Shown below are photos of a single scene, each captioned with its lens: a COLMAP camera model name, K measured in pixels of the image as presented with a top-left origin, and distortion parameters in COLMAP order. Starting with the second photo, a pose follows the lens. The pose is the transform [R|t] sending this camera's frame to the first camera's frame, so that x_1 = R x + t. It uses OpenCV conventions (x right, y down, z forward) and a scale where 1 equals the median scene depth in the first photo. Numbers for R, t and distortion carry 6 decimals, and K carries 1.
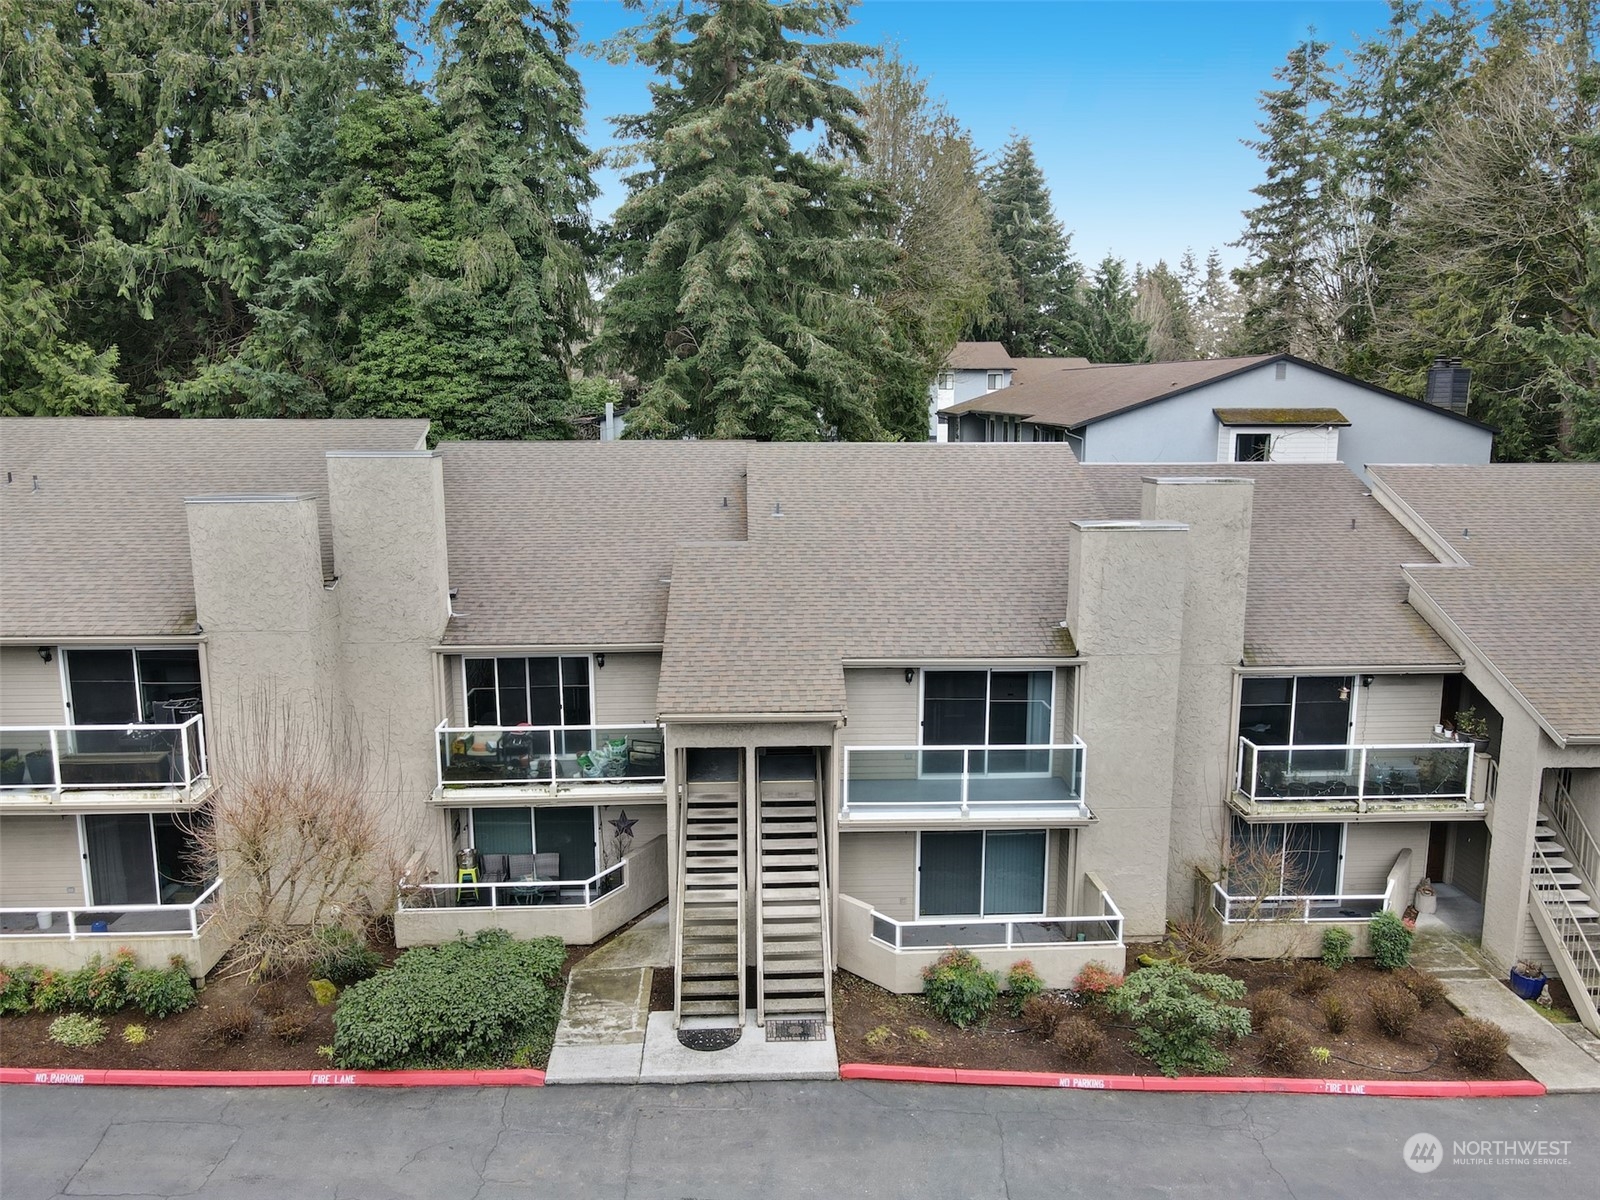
lens RADIAL K [[1165.3, 0, 800.0], [0, 1165.3, 600.0], [0, 0, 1]] dist [0.008887, 0.006081]
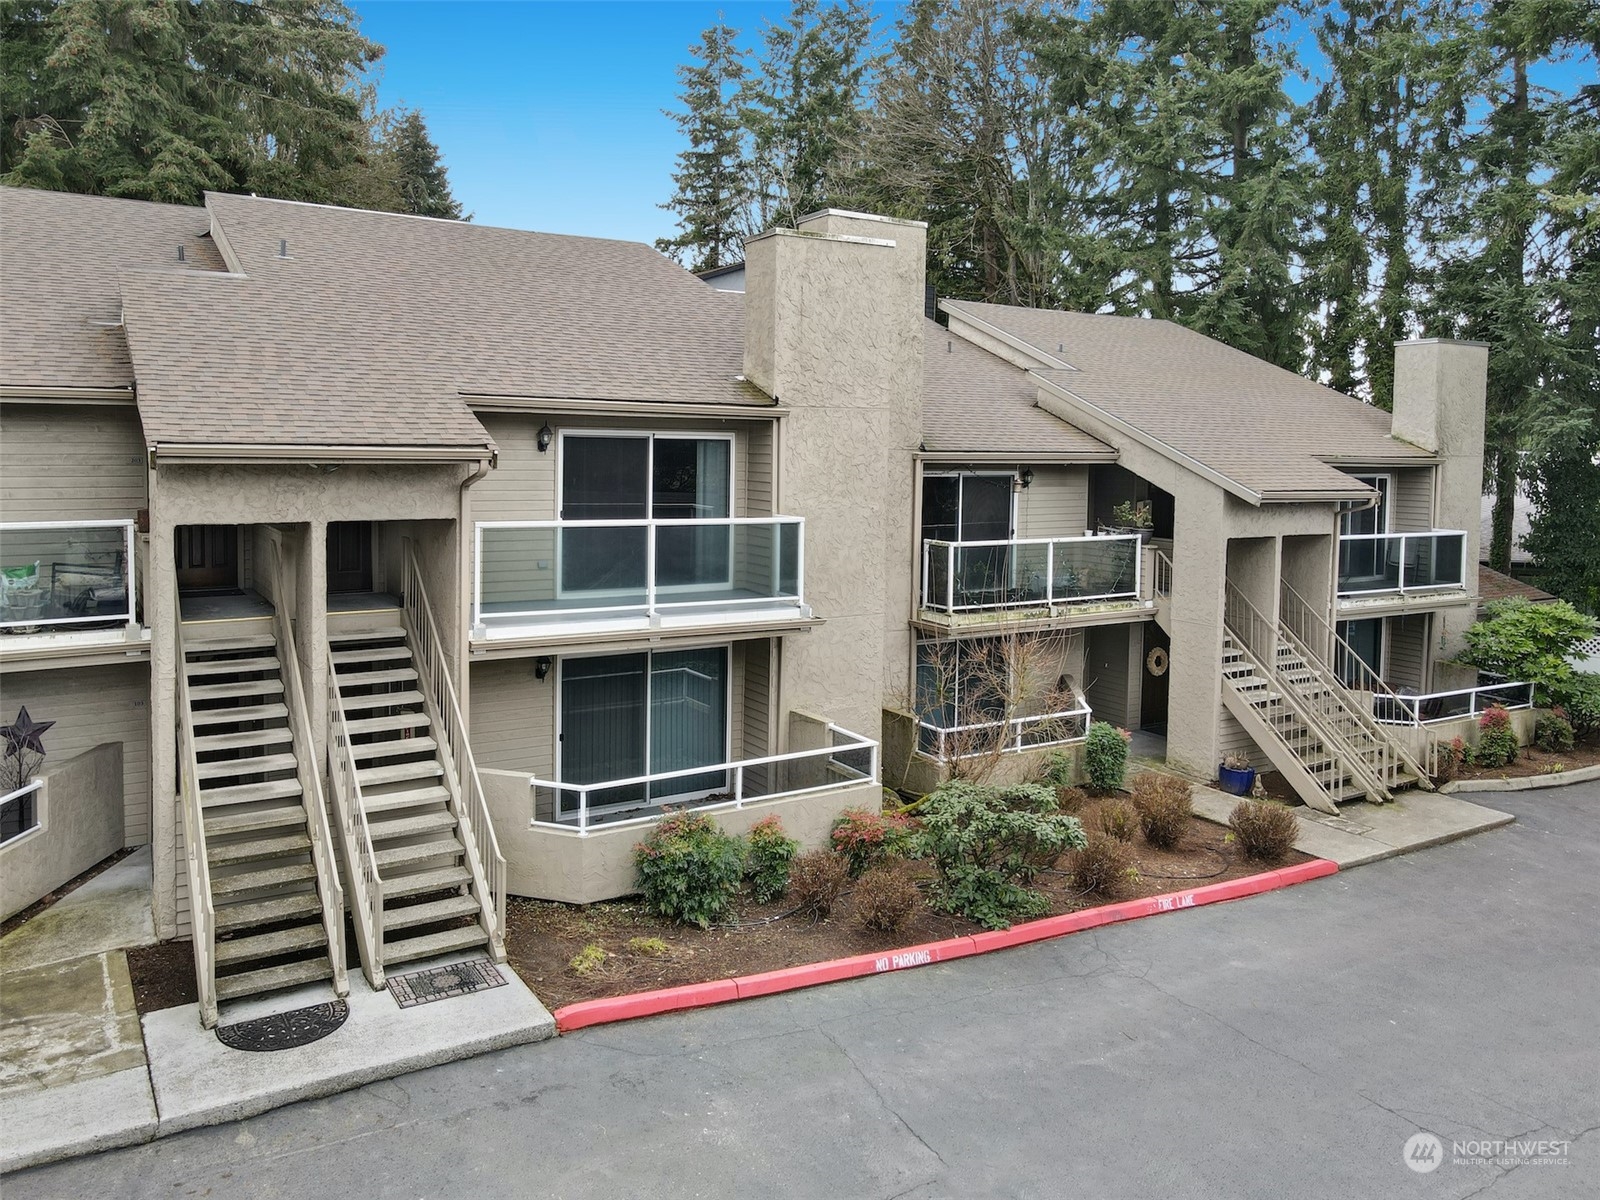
lens RADIAL K [[1196.8, 0, 793.5], [0, 1196.8, 506.3], [0, 0, 1]] dist [0.010073, -0.001789]
pose [[0.869877, -0.010882, 0.493148, -0.125085], [0.067194, 0.993051, -0.096612, 0.182807], [-0.488670, 0.117177, 0.864564, 0.341937]]
